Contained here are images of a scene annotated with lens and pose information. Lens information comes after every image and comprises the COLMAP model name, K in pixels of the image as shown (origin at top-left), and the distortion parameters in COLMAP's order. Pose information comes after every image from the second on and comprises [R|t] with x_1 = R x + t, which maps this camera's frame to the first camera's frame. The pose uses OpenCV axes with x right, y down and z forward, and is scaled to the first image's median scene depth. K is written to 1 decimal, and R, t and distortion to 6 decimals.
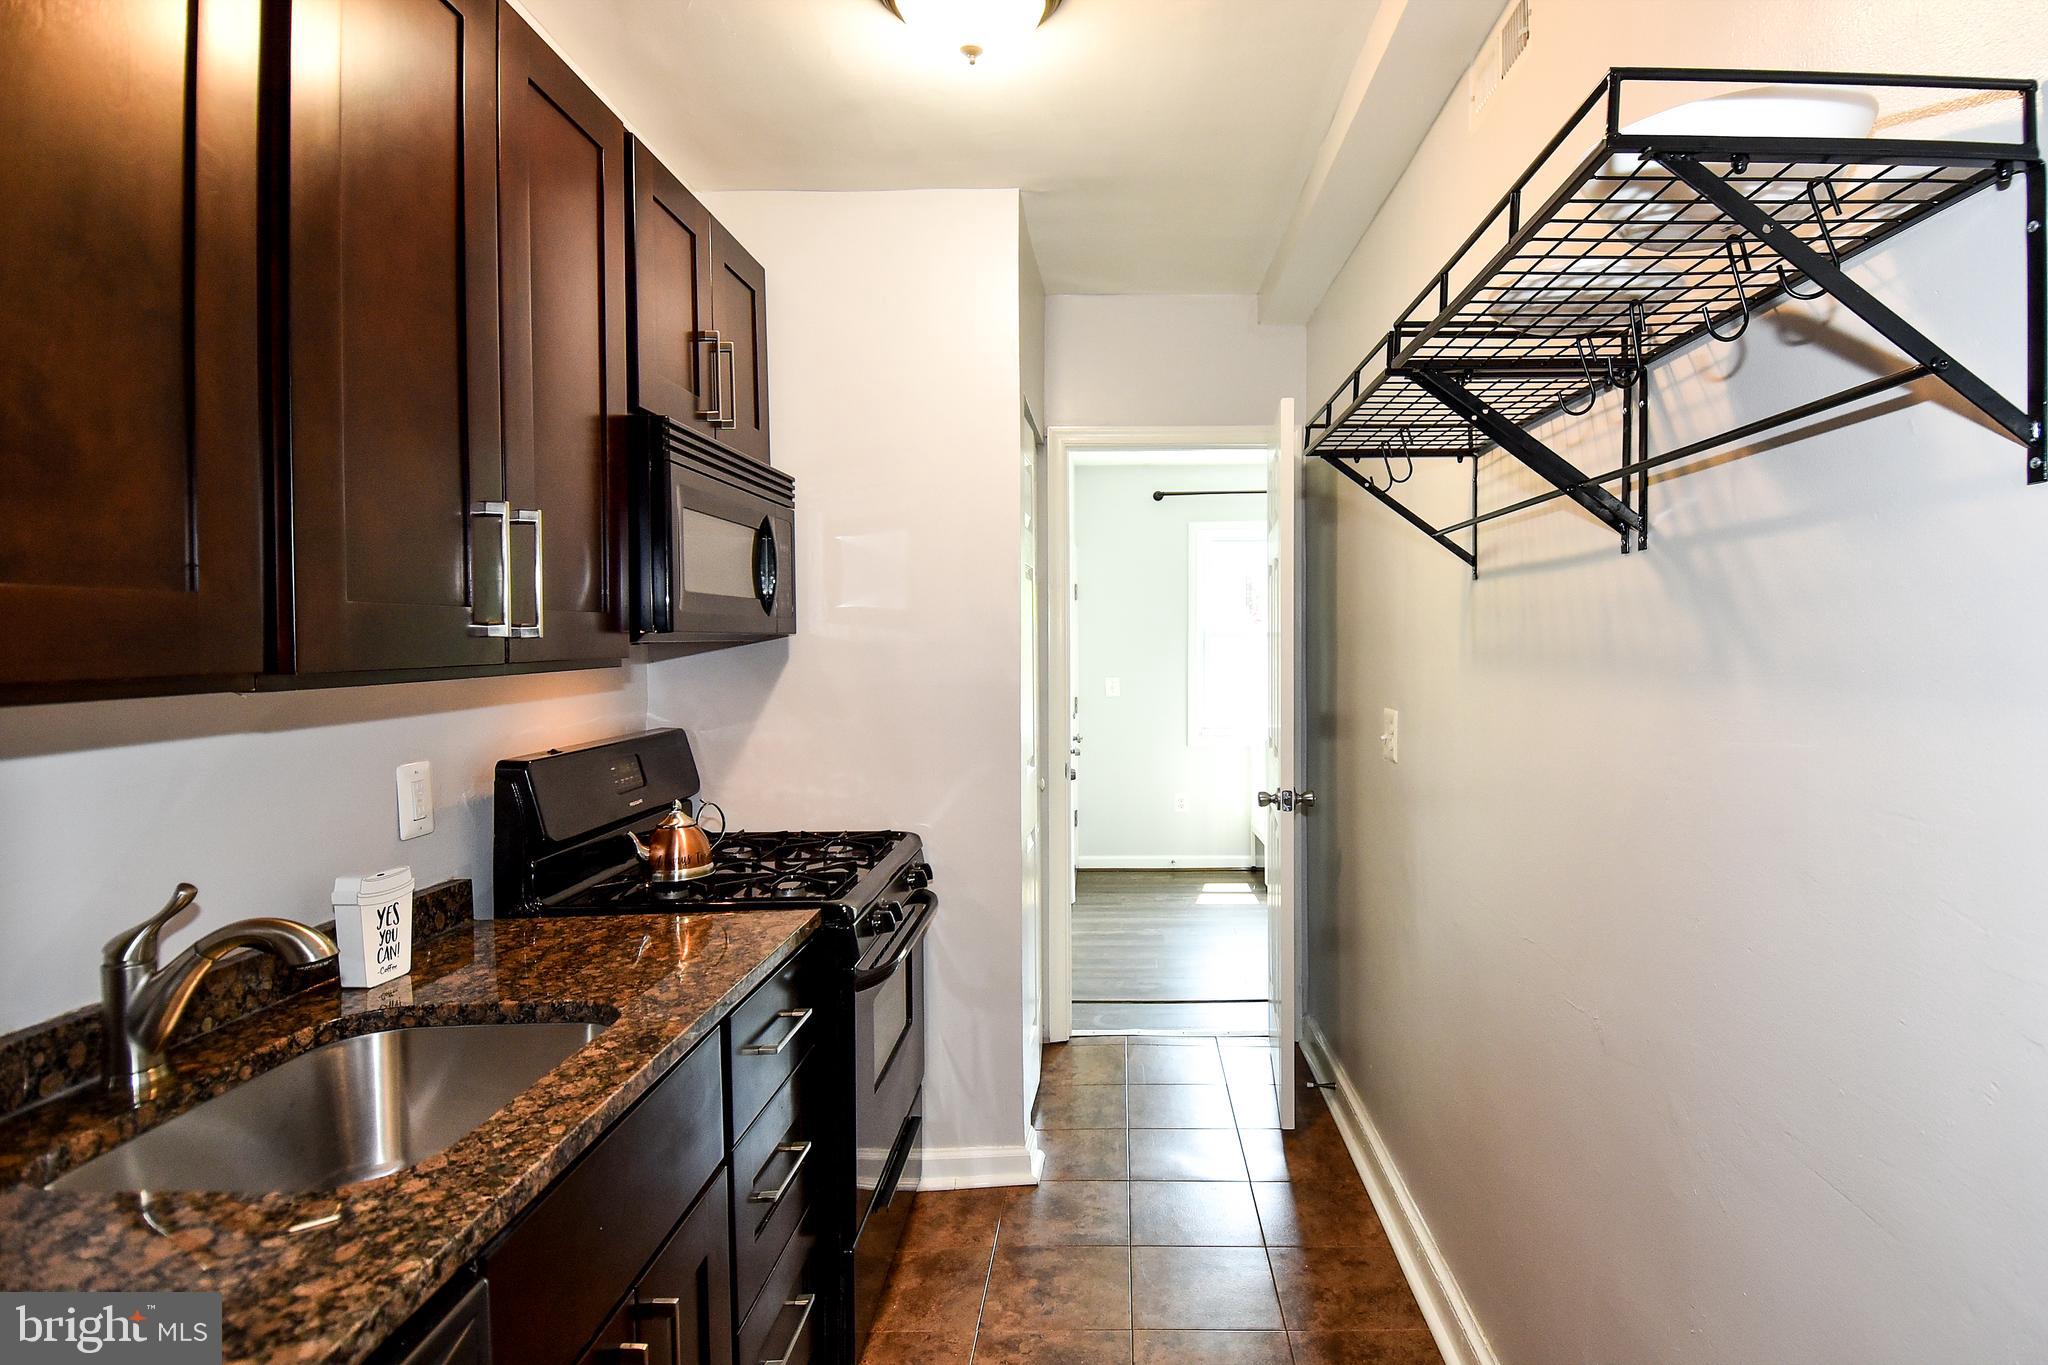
lens RADIAL K [[1084.9, 0, 1071.5], [0, 1084.9, 614.1], [0, 0, 1]] dist [0.029318, -0.033761]
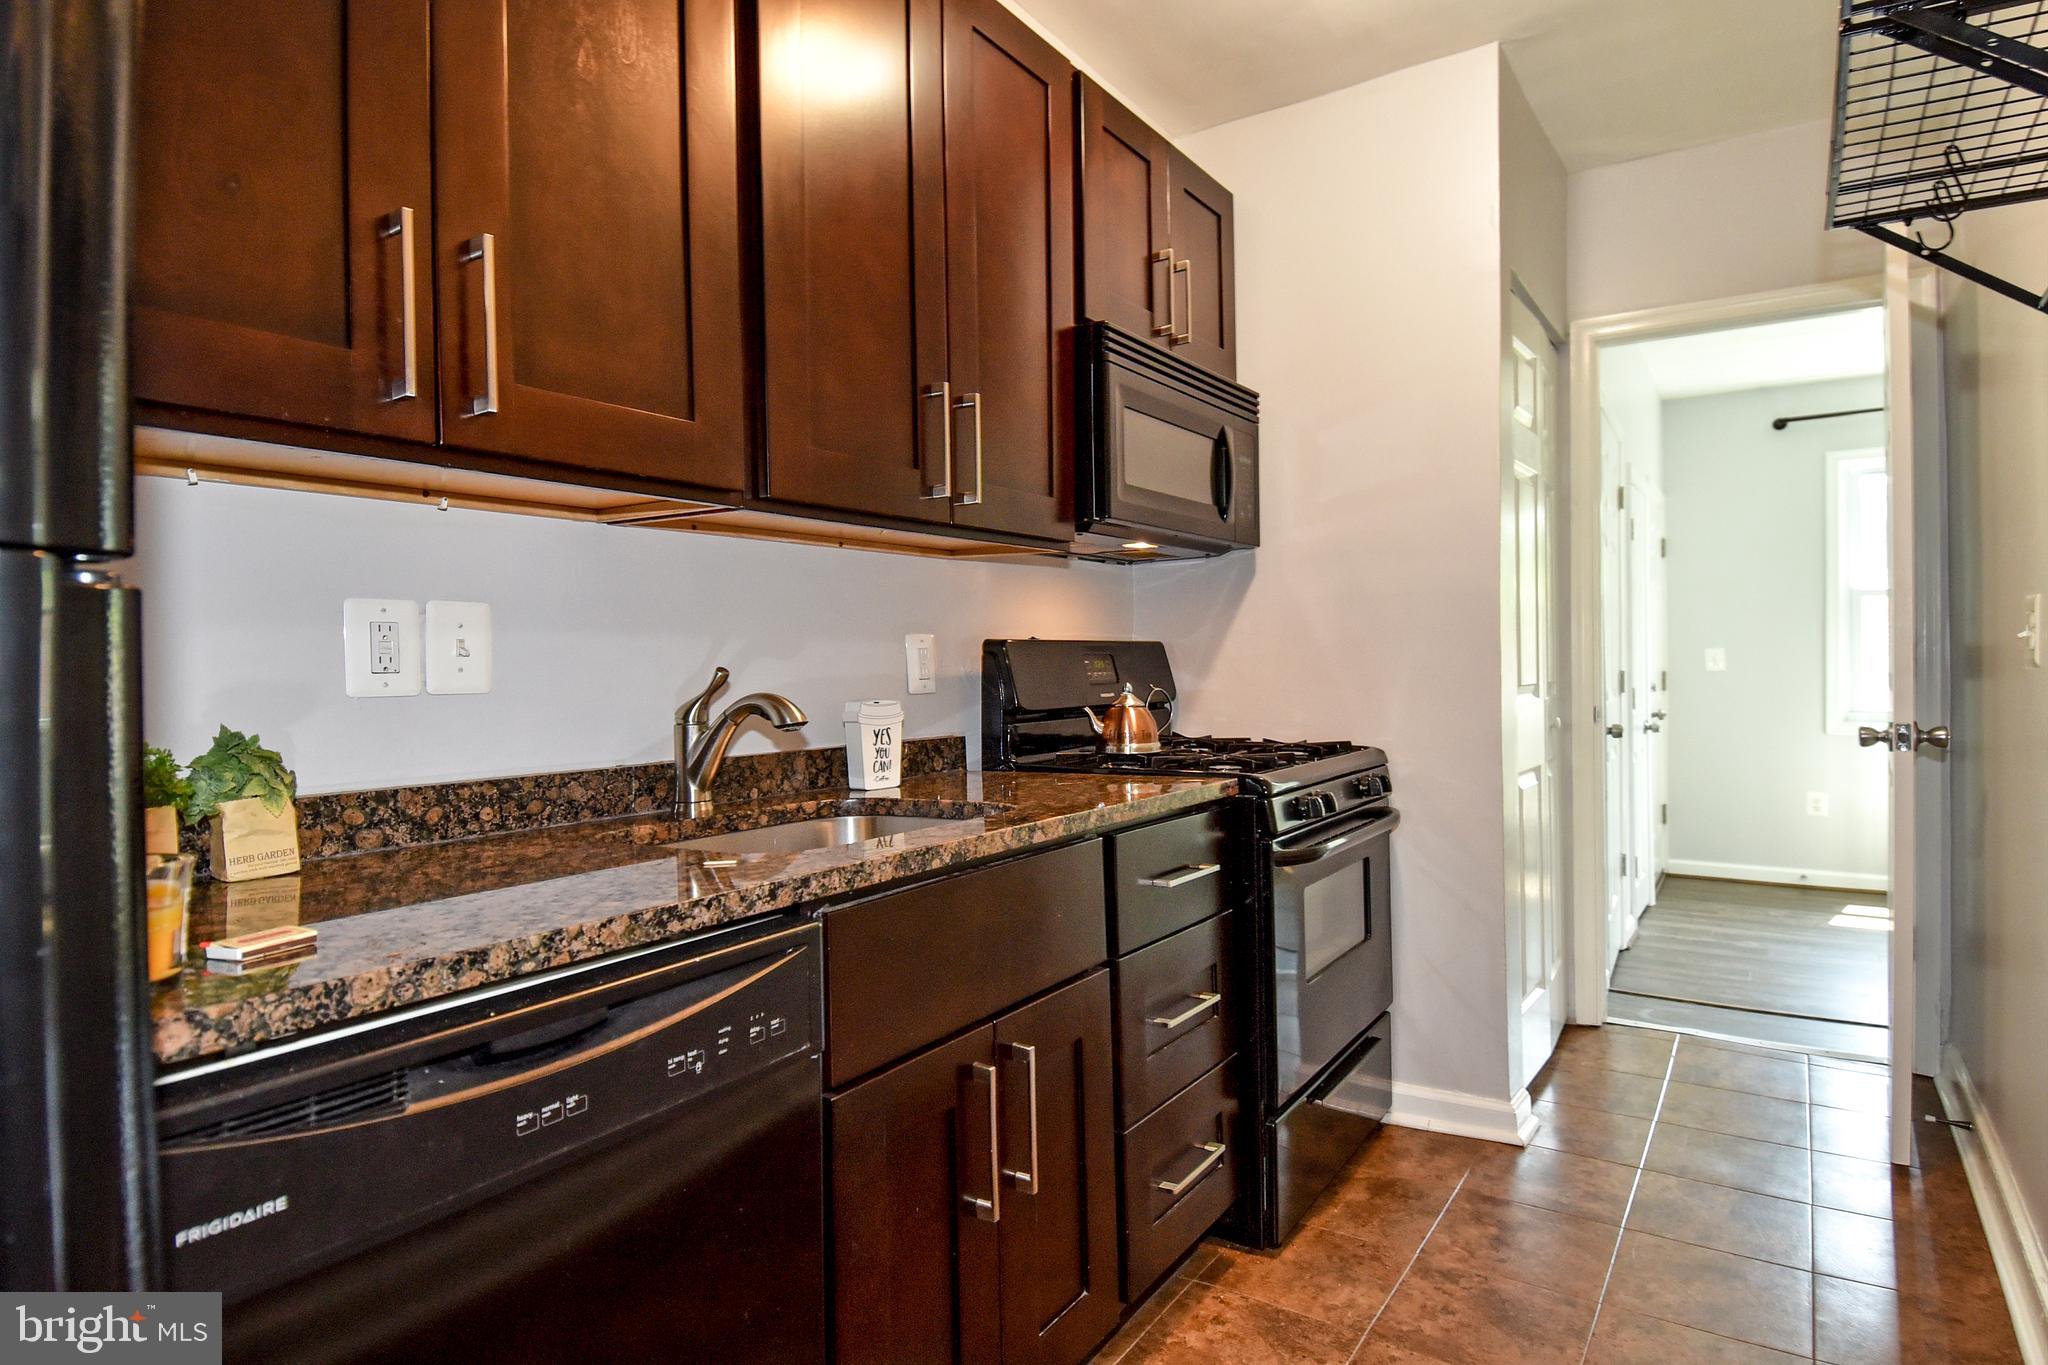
lens RADIAL K [[1084.9, 0, 1026.9], [0, 1084.9, 626.2], [0, 0, 1]] dist [0.029318, -0.033761]
pose [[0.843405, -0.005750, -0.537247, 0.136923], [0.007712, 0.999969, 0.001404, 0.115149], [0.537222, -0.005327, 0.843424, 0.035639]]
